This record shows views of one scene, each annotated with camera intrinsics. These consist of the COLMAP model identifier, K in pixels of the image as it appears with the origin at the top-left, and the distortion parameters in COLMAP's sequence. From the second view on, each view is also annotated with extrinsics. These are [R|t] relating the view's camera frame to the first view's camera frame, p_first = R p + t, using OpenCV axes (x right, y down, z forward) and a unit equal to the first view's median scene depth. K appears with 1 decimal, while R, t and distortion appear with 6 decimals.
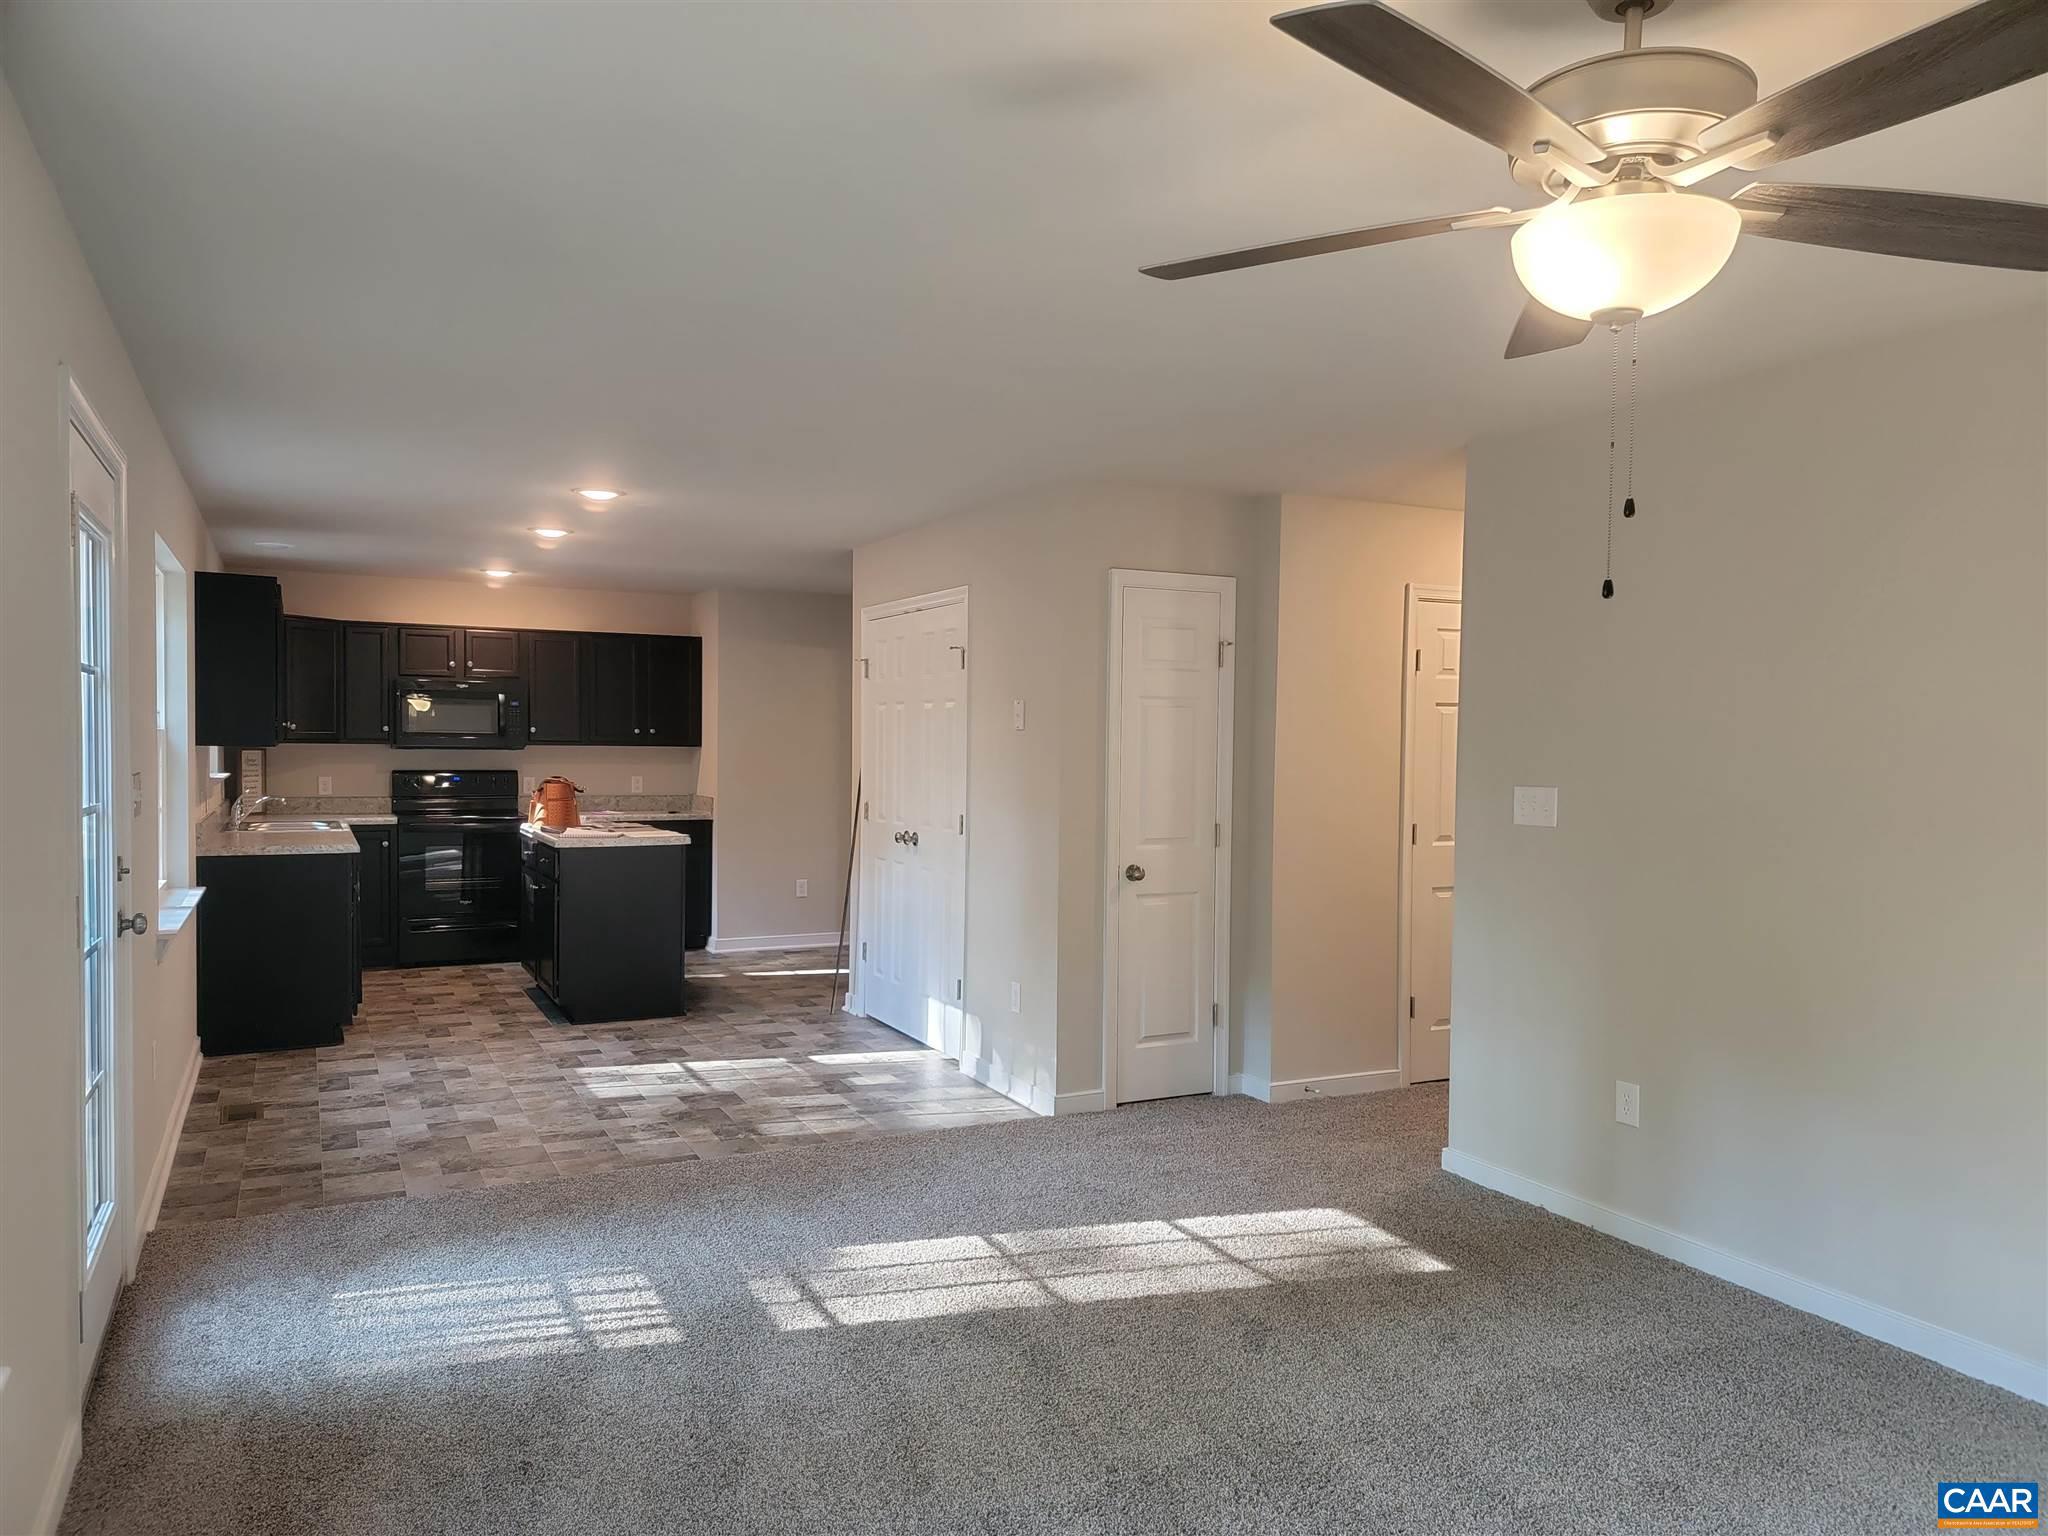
lens RADIAL K [[1427.2, 0, 1018.6], [0, 1427.2, 769.7], [0, 0, 1]] dist [0.080528, -0.058076]
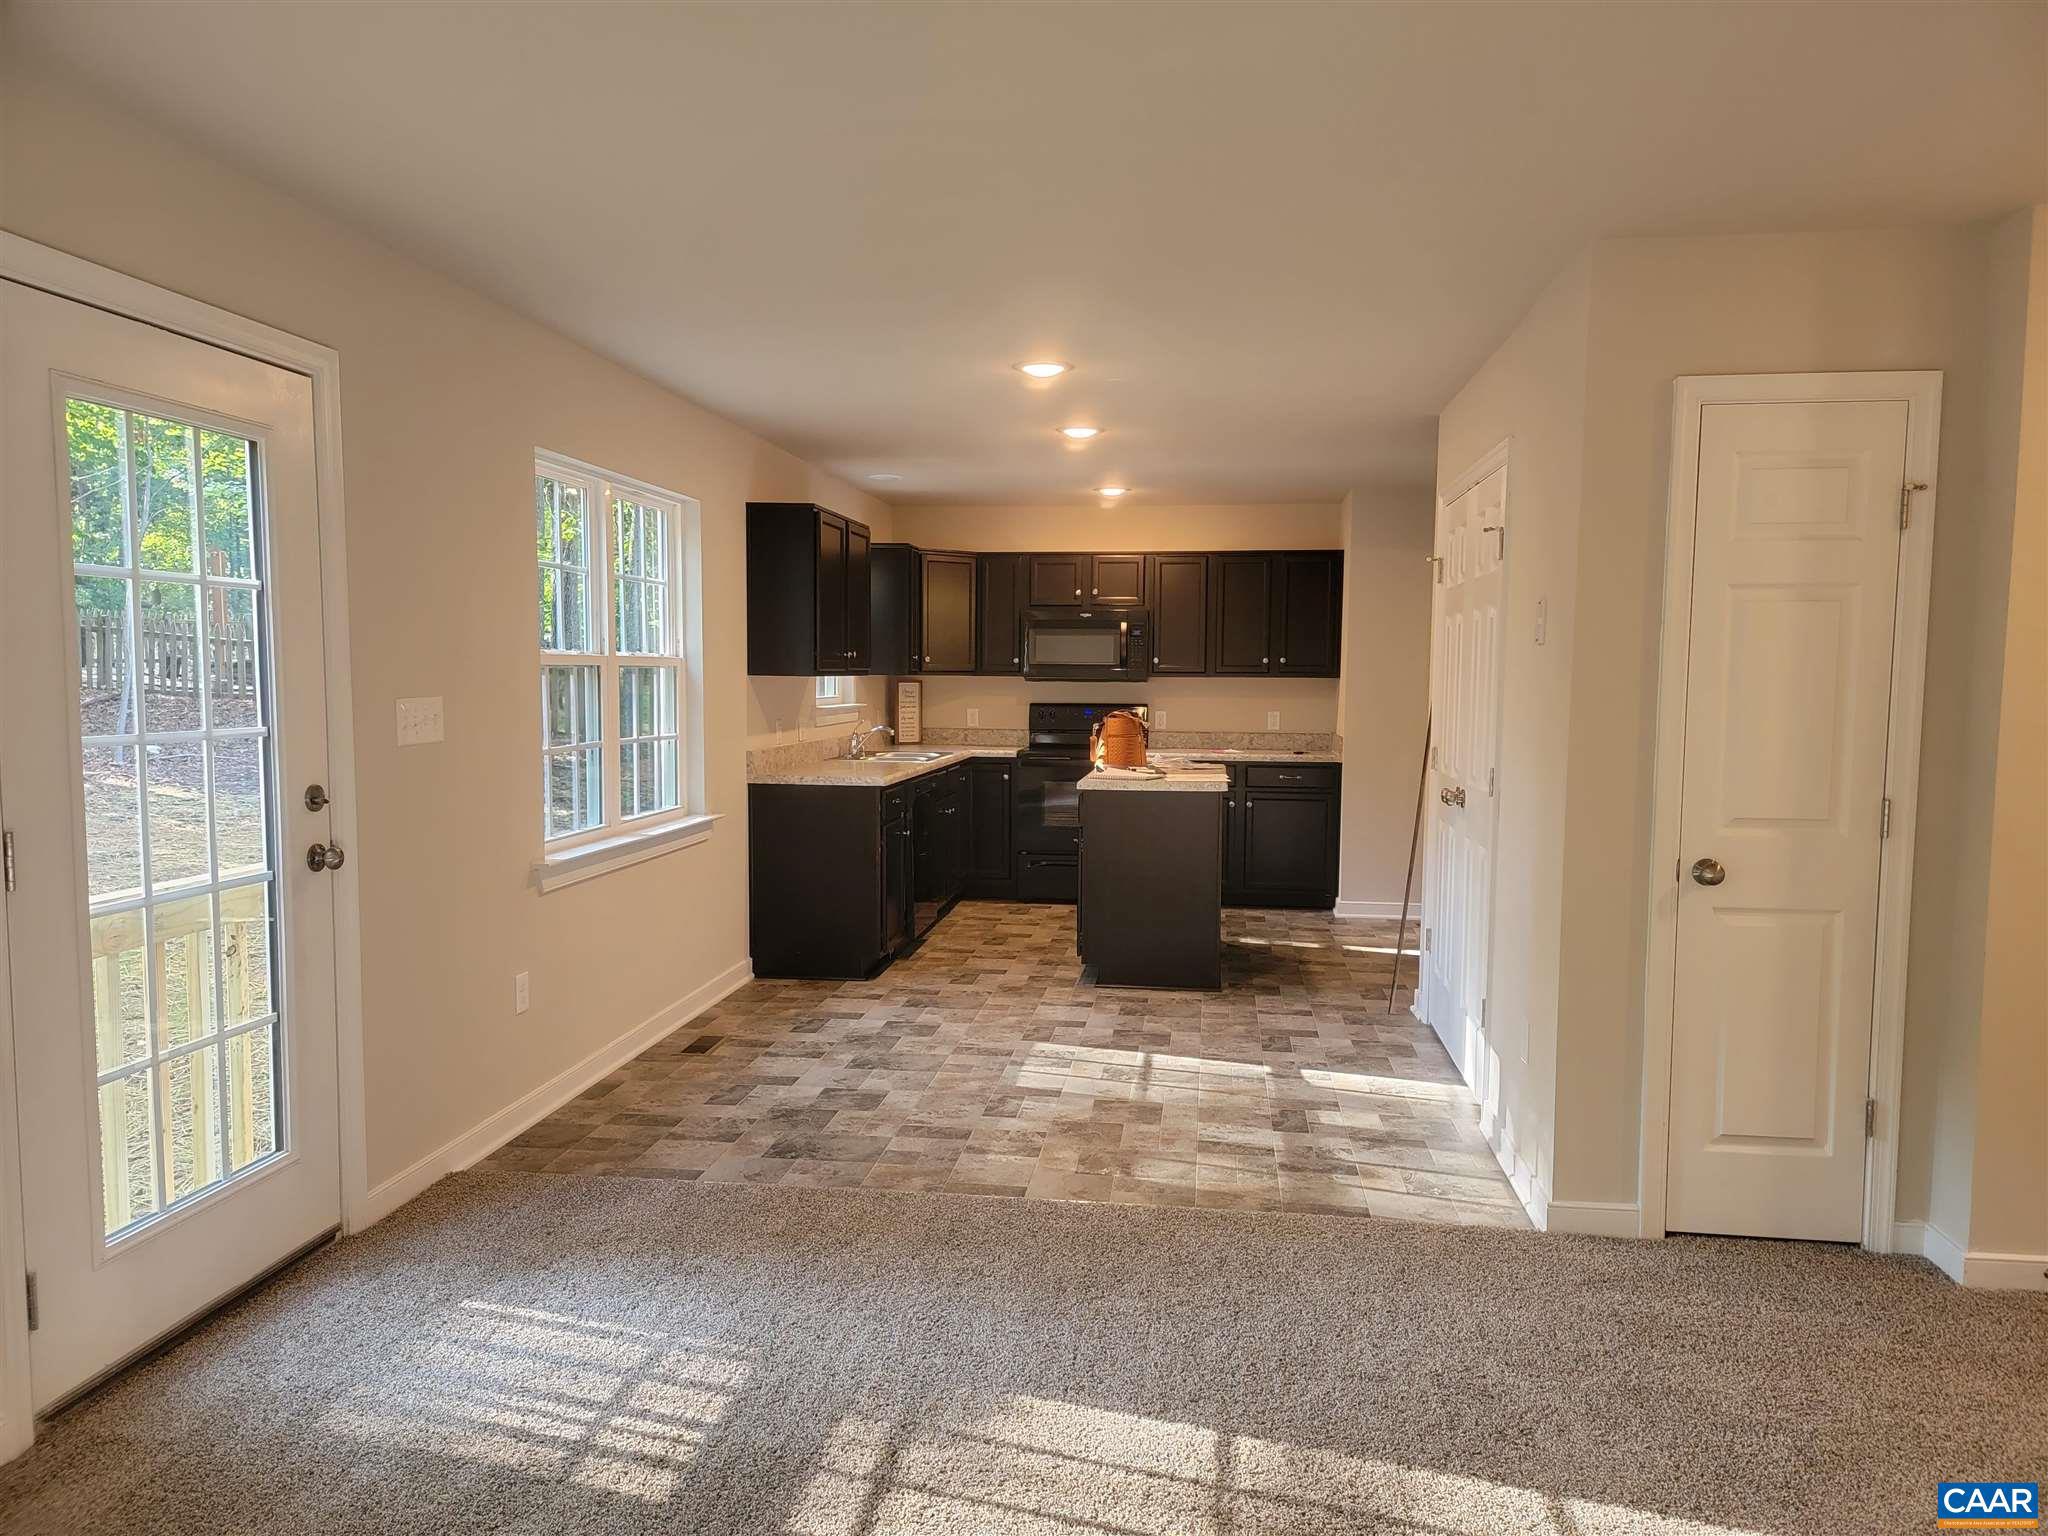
lens RADIAL K [[1427.2, 0, 1019.4], [0, 1427.2, 782.0], [0, 0, 1]] dist [0.080528, -0.058076]
pose [[0.834208, 0.038284, -0.550119, 0.172176], [-0.009648, 0.998448, 0.054854, 0.001610], [0.551366, -0.040452, 0.833282, 0.306125]]
